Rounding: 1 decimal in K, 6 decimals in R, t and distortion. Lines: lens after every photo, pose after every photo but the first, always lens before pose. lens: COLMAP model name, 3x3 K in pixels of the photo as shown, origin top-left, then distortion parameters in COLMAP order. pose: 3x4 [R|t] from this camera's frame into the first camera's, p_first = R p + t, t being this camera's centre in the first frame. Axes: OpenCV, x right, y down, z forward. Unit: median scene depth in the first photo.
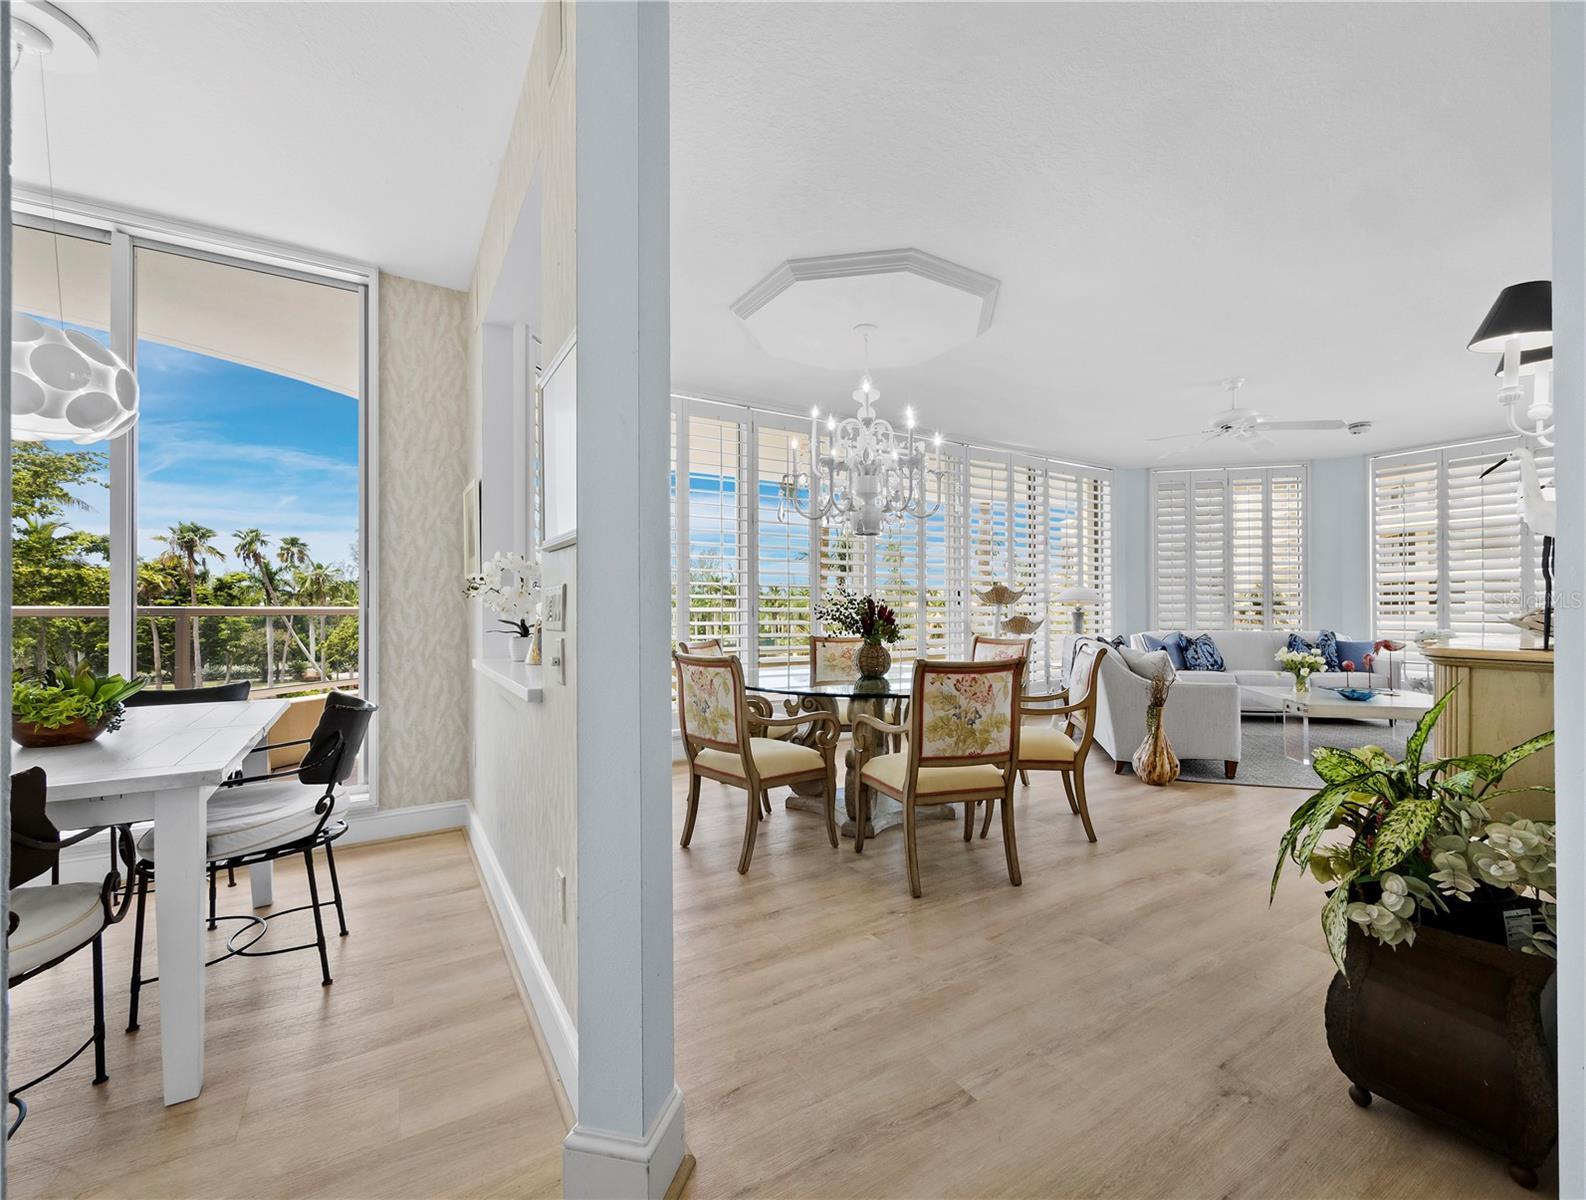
lens RADIAL K [[669.8, 0, 797.3], [0, 669.8, 608.9], [0, 0, 1]] dist [0.003922, 0.000455]
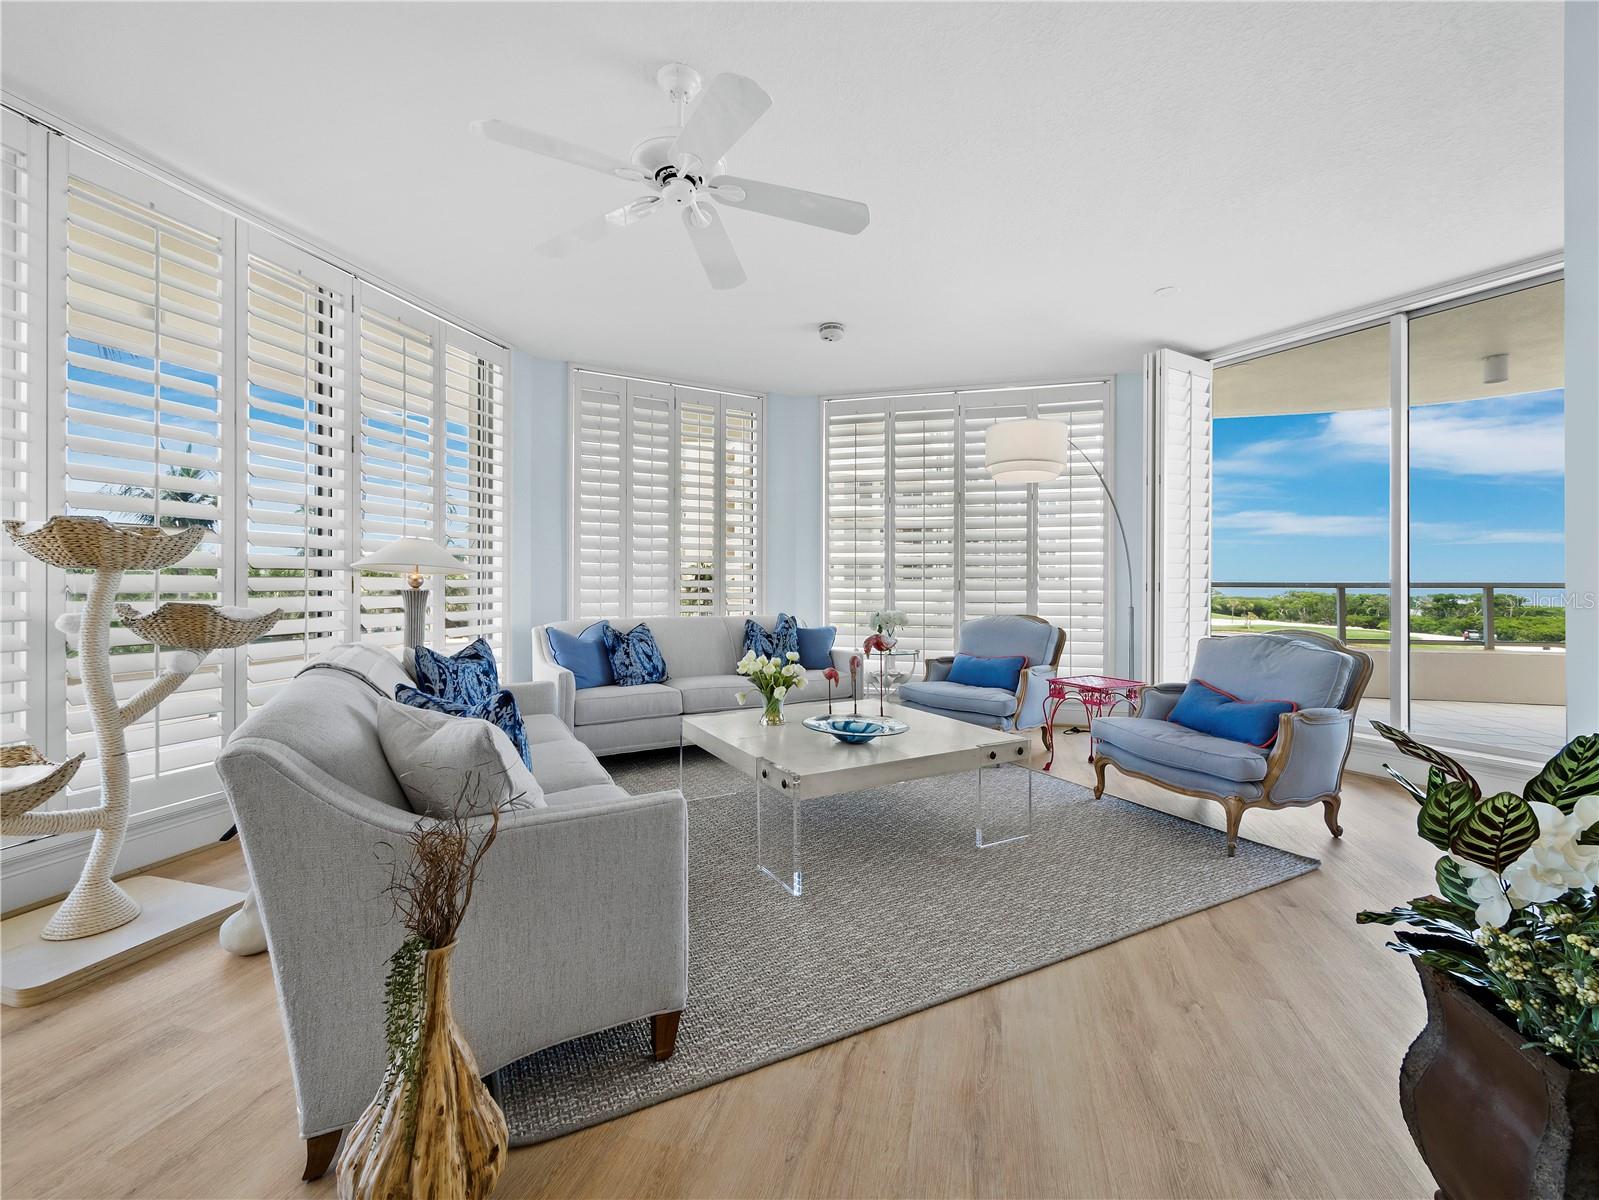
lens RADIAL K [[686.1, 0, 802.7], [0, 686.1, 571.4], [0, 0, 1]] dist [0.000152, -0.000031]
pose [[0.731930, 0.016786, 0.681173, 0.518643], [-0.006505, 0.999823, -0.017648, -0.003783], [-0.681348, 0.008486, 0.731910, 0.788640]]
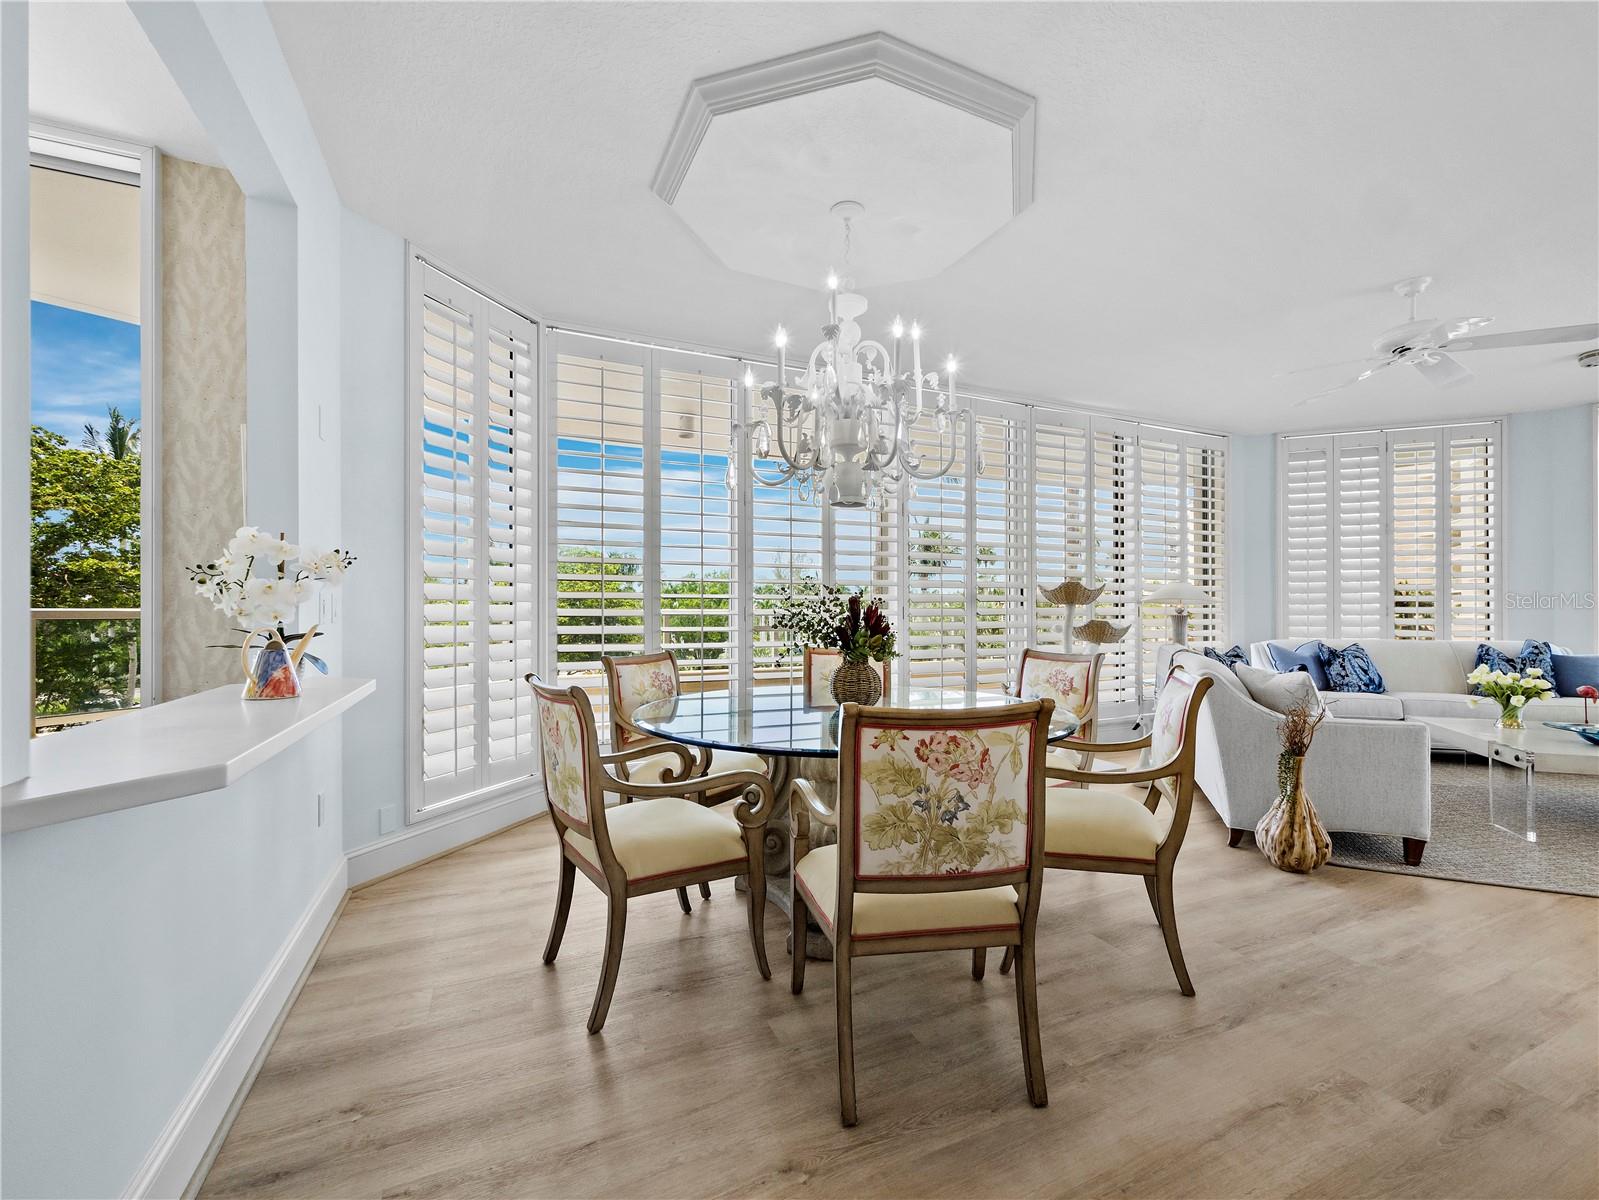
lens RADIAL K [[670.1, 0, 804.3], [0, 670.1, 612.2], [0, 0, 1]] dist [0.001514, 0.000076]
pose [[0.992304, 0.000654, -0.123821, 0.145901], [-0.000299, 0.999996, 0.002881, -0.001303], [0.123823, -0.002821, 0.992300, 0.303159]]
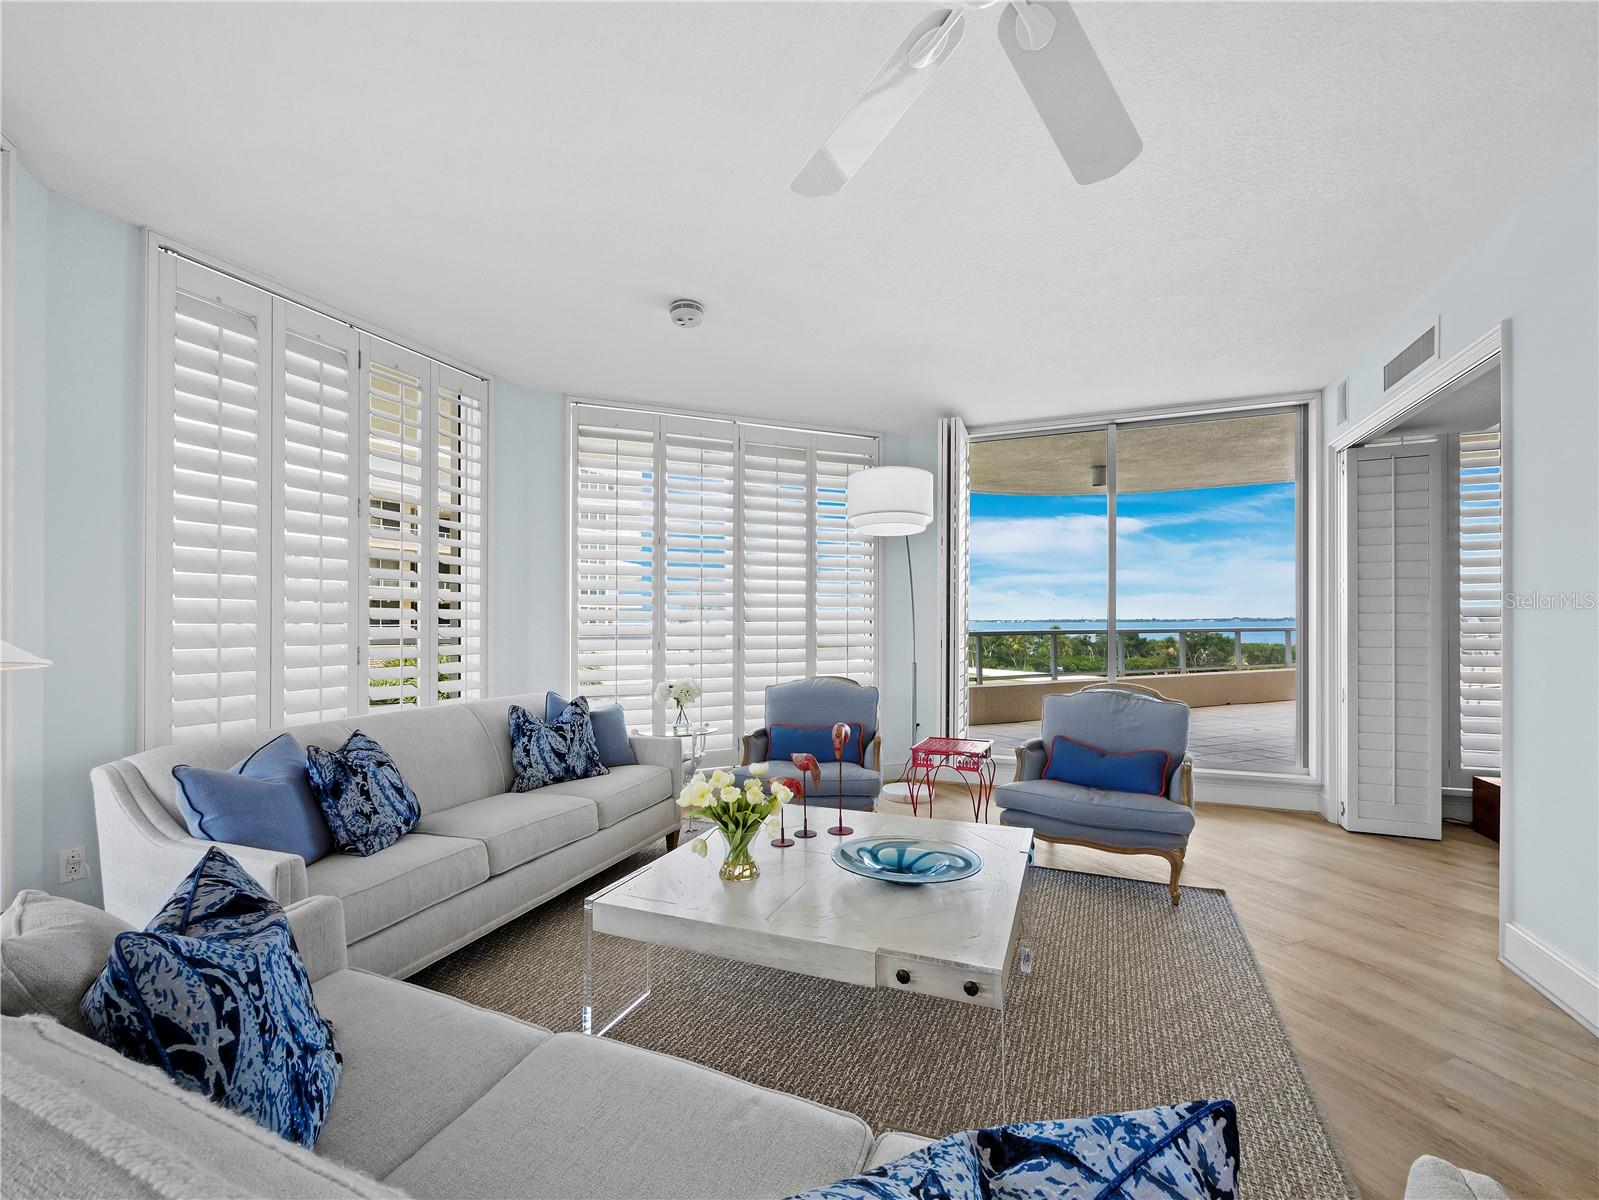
lens RADIAL K [[680.4, 0, 807.3], [0, 680.4, 606.4], [0, 0, 1]] dist [0.000863, 0.000012]
pose [[0.142367, 0.027252, 0.989439, 0.522942], [0.003838, 0.999598, -0.028084, -0.036797], [-0.989807, 0.007795, 0.142205, 1.343836]]
